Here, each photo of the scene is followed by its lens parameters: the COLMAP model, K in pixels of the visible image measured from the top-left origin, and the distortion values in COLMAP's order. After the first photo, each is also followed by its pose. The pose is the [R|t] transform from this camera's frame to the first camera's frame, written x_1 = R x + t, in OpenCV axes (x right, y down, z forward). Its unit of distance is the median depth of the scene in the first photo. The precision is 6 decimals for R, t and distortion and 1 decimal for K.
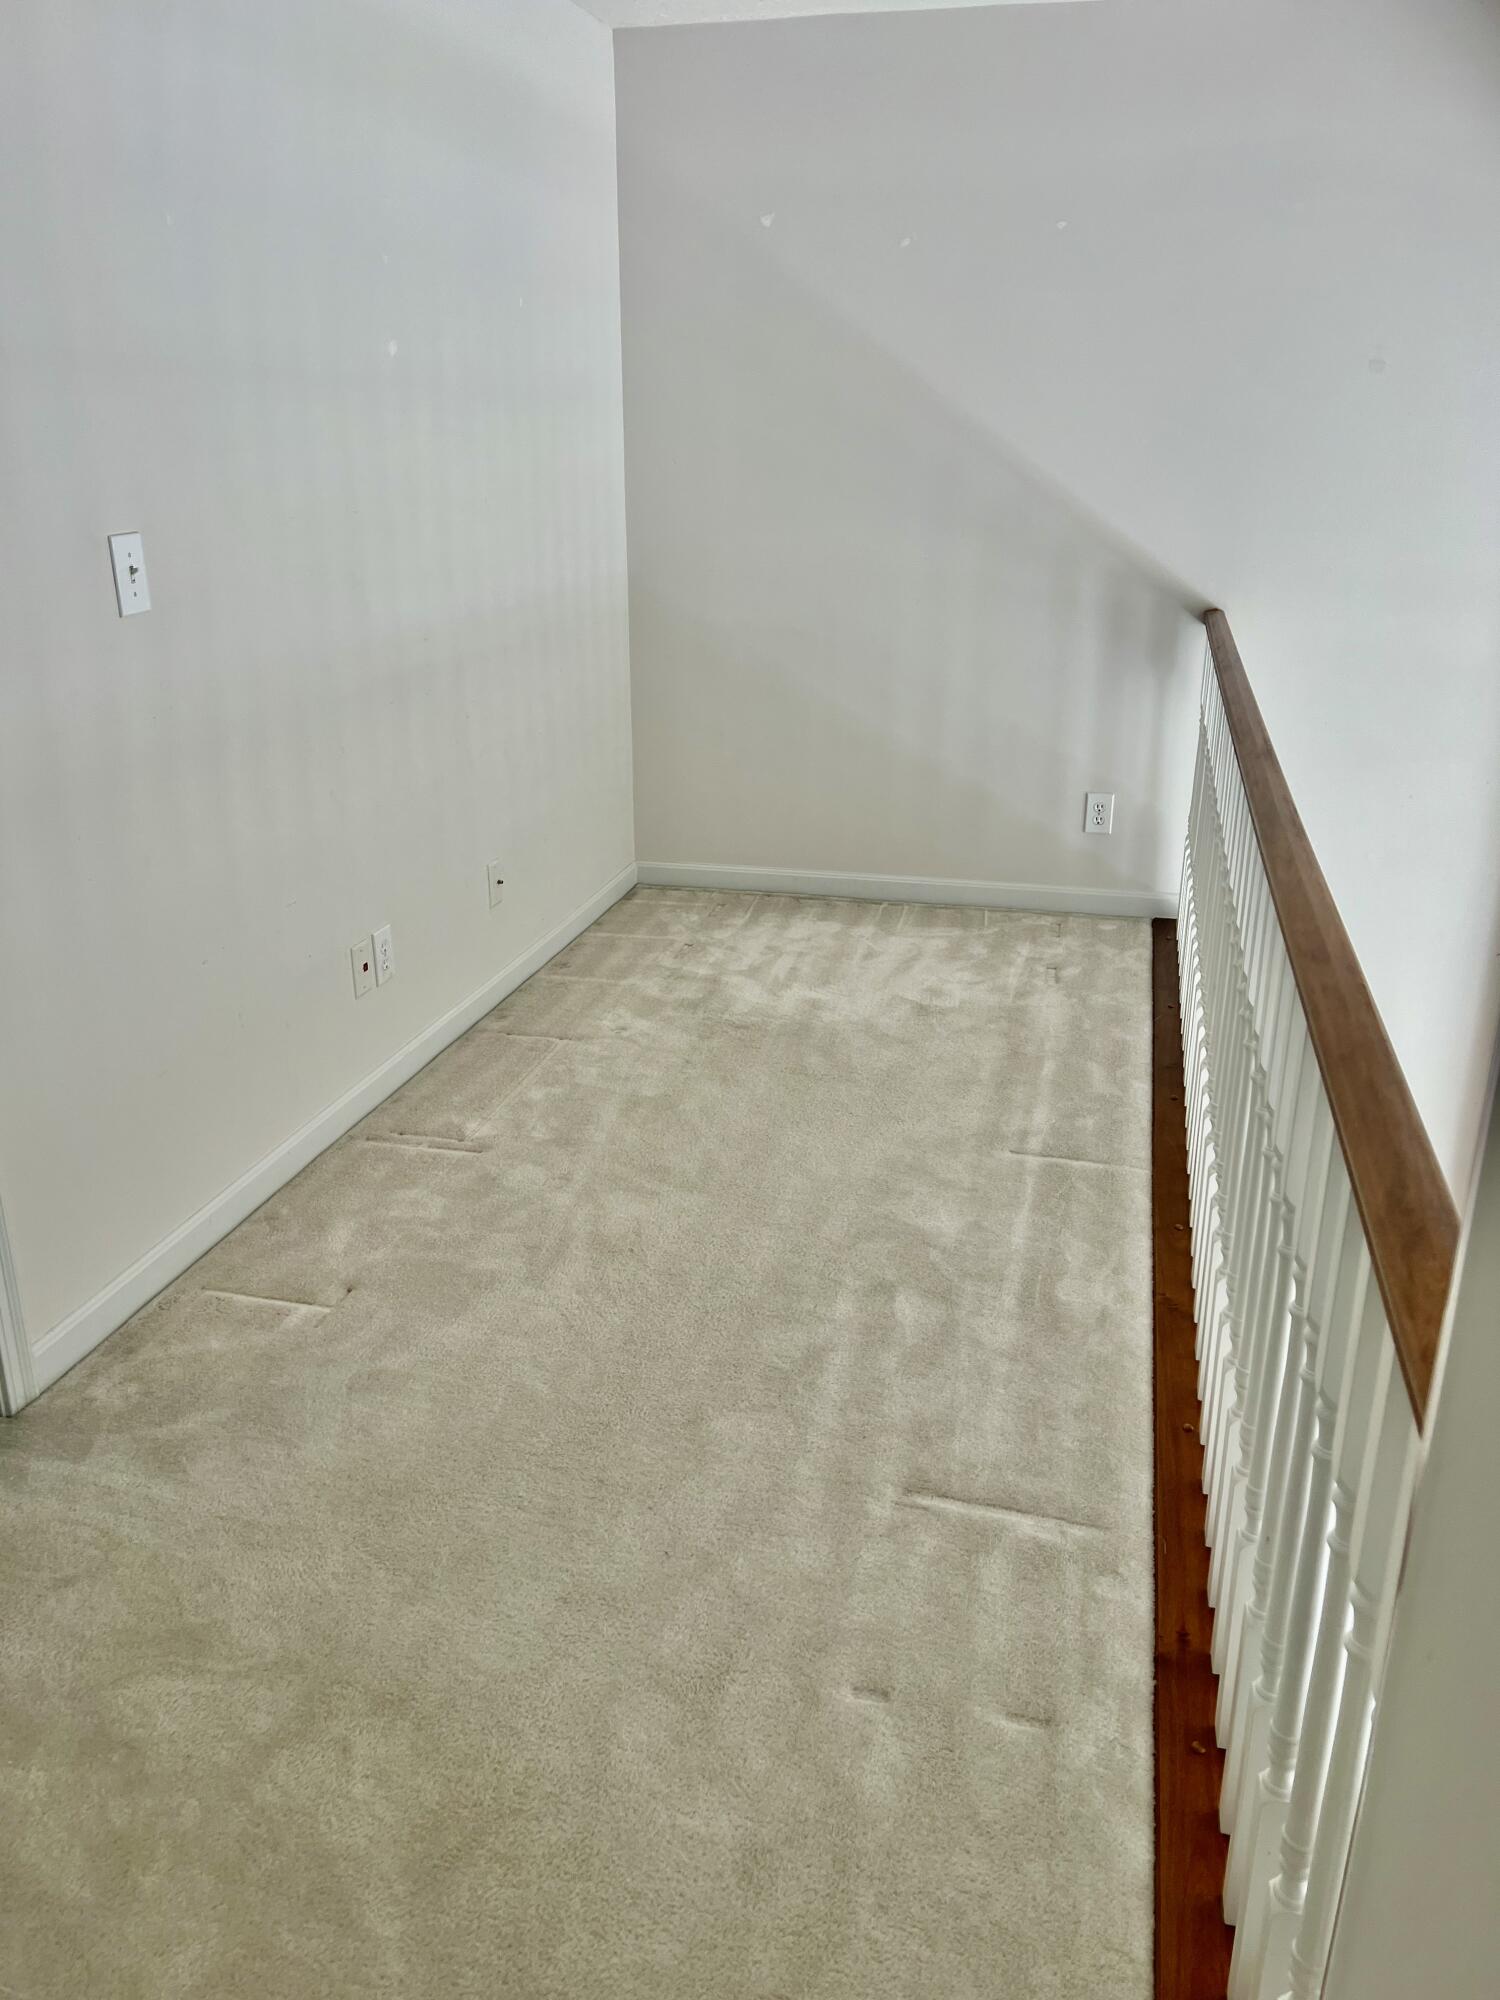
lens RADIAL K [[1484.0, 0, 751.9], [0, 1484.0, 1014.3], [0, 0, 1]] dist [-0.000602, -0.035938]
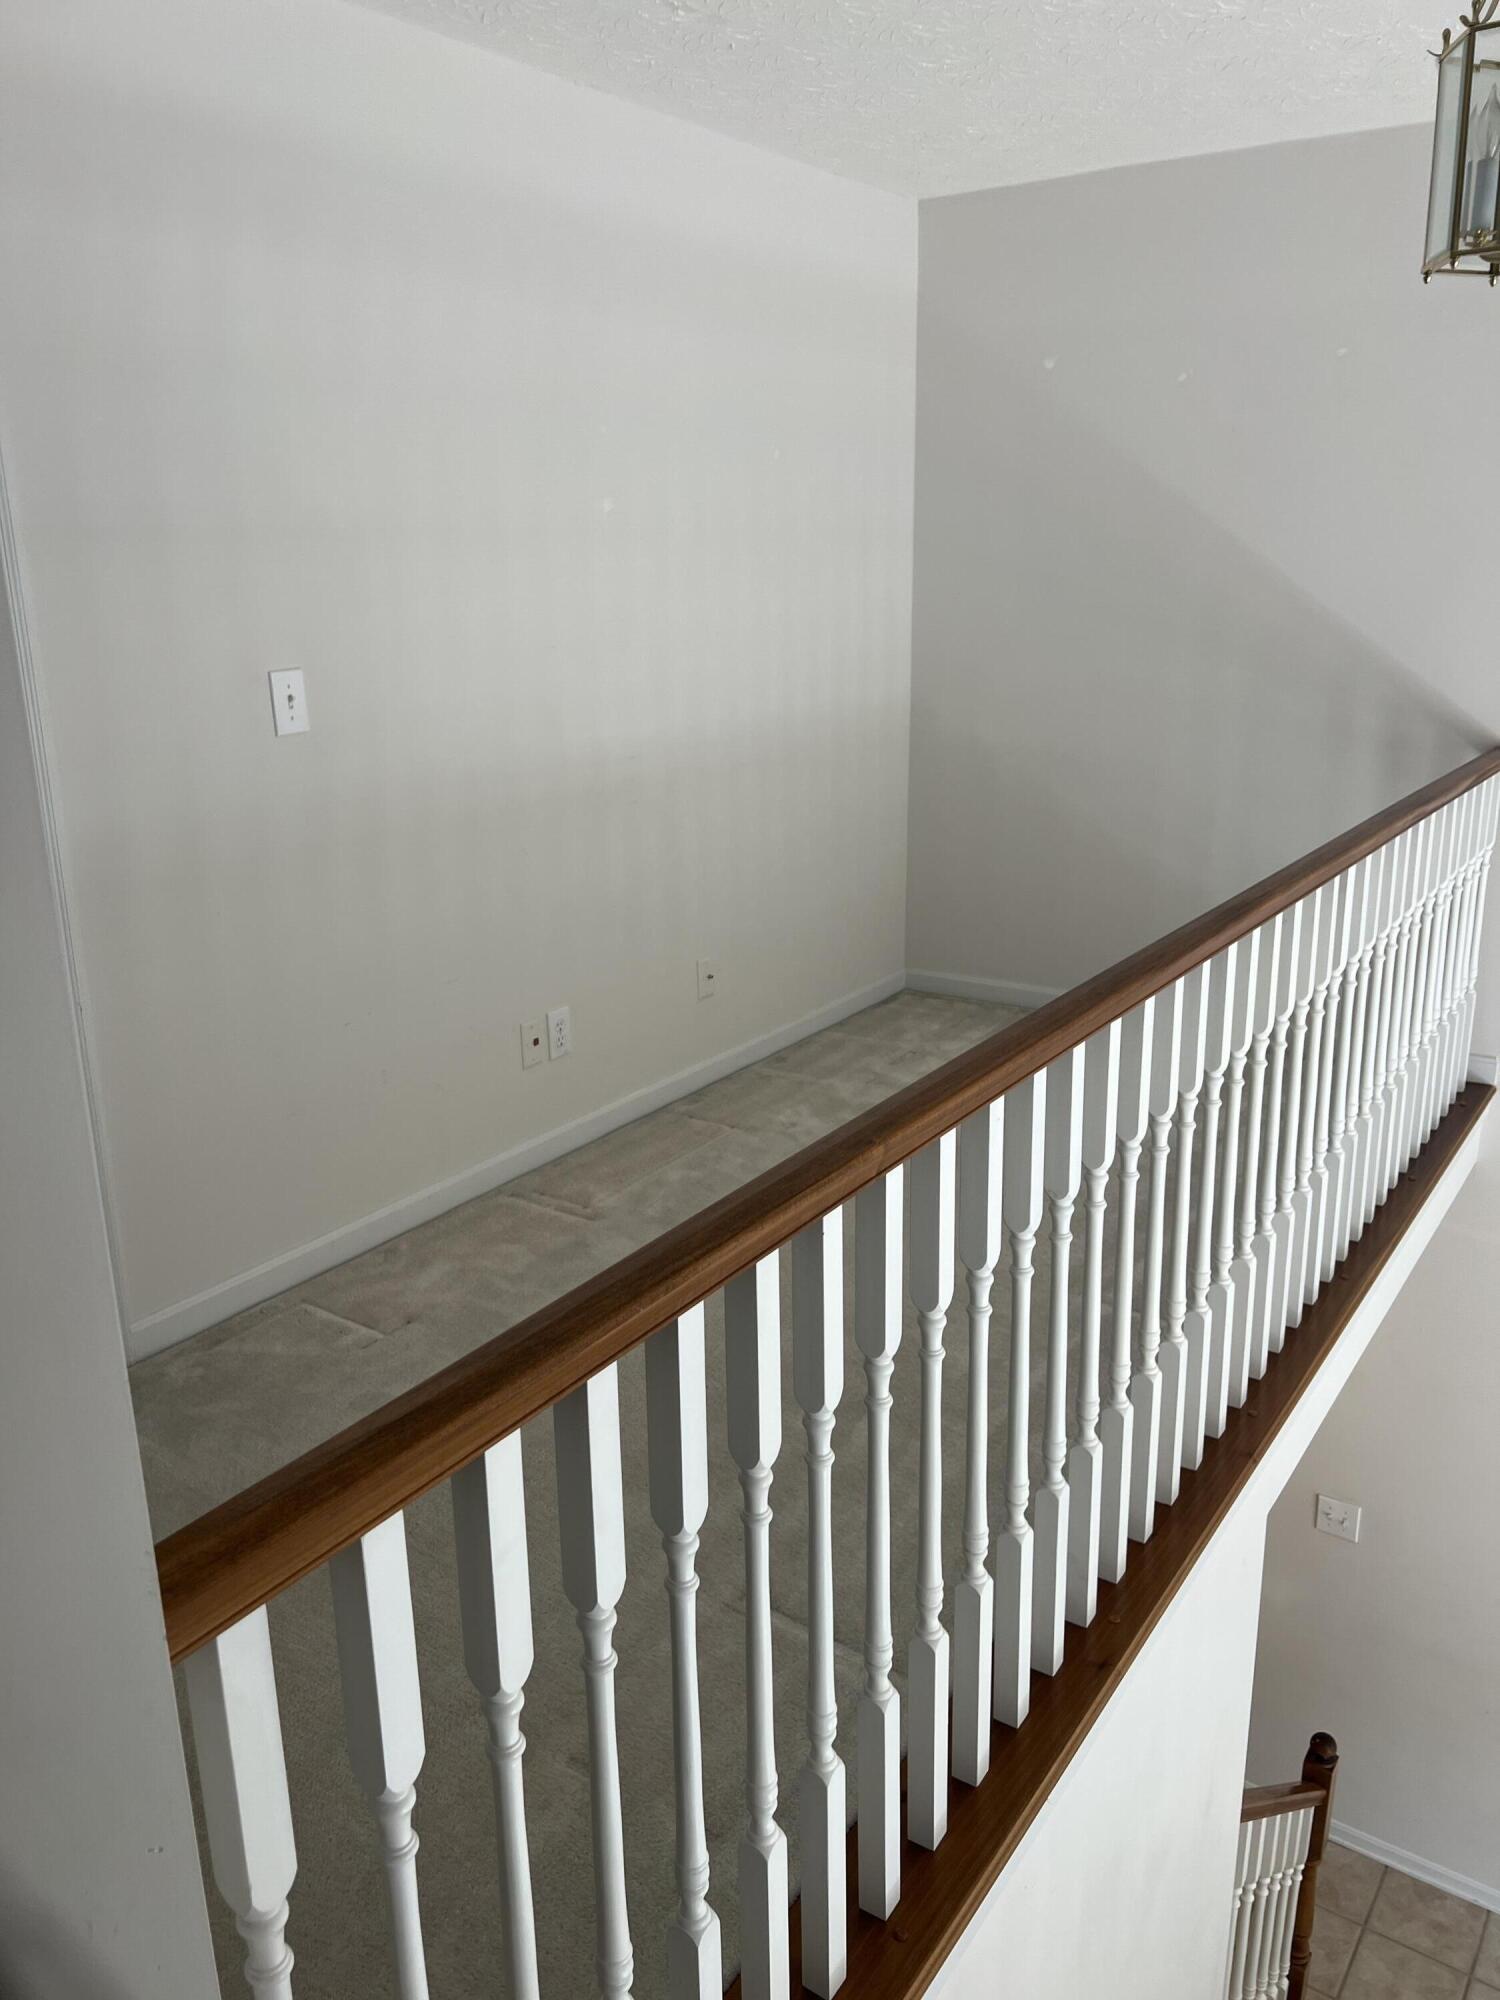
lens RADIAL K [[1484.0, 0, 751.5], [0, 1484.0, 981.9], [0, 0, 1]] dist [-0.000602, -0.035938]
pose [[0.935359, 0.079070, -0.344749, 0.242437], [-0.108807, 0.991752, -0.067748, -0.016452], [0.336548, 0.100880, 0.936247, 0.001809]]
